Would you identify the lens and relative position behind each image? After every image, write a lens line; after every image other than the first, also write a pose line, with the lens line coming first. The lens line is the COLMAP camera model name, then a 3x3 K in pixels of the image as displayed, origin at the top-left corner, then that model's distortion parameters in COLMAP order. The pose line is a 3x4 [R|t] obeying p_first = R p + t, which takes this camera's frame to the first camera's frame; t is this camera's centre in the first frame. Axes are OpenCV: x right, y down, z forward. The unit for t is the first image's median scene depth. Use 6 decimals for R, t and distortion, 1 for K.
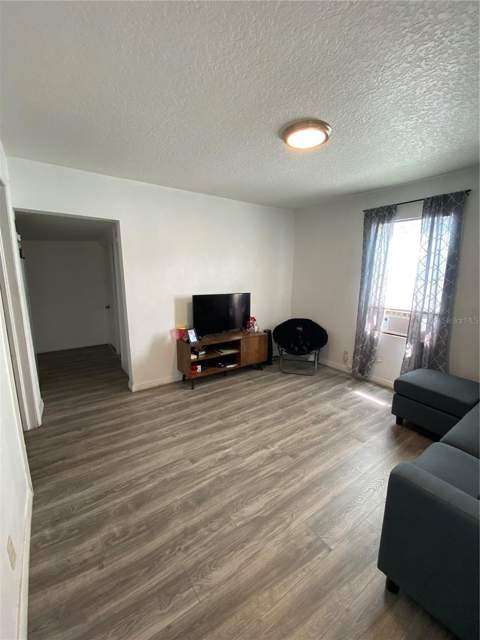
lens RADIAL K [[259.2, 0, 240.0], [0, 259.2, 320.0], [0, 0, 1]] dist [0.015222, -0.019053]
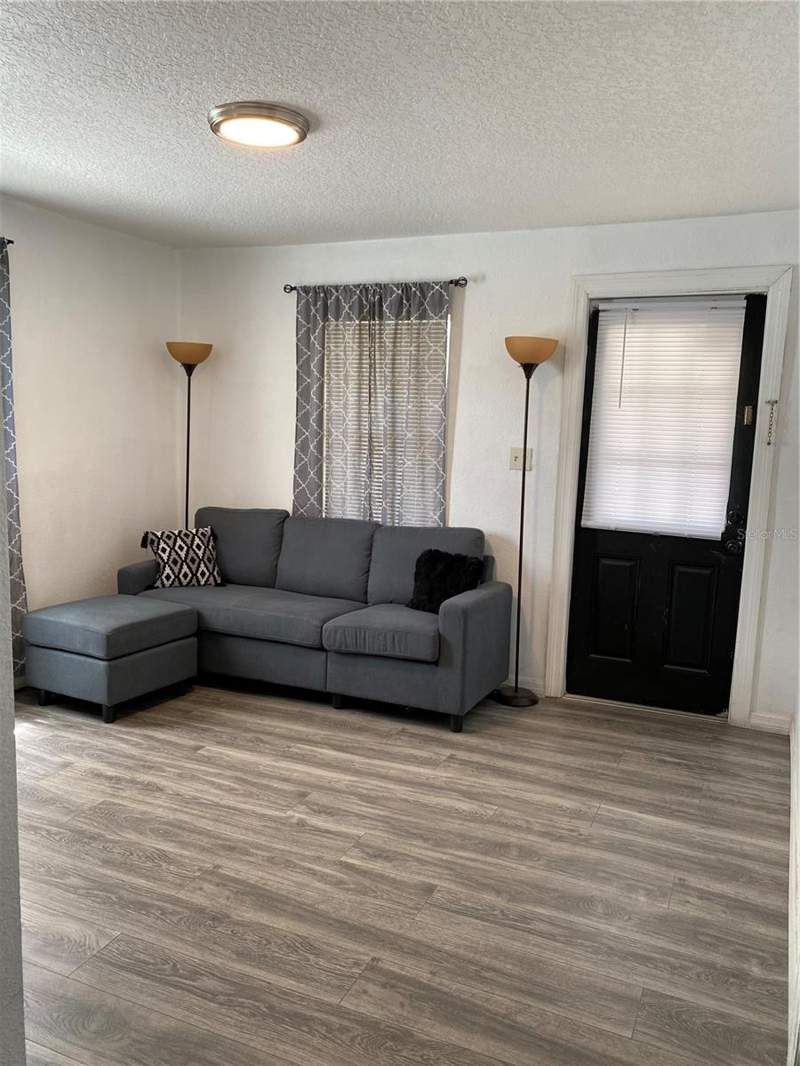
lens RADIAL K [[823.7, 0, 401.2], [0, 823.7, 537.8], [0, 0, 1]] dist [0.025142, 0.002793]
pose [[-0.501866, -0.143654, 0.852932, -1.060549], [0.122266, 0.964427, 0.234374, -0.254848], [-0.856260, 0.221910, -0.466449, 1.374755]]
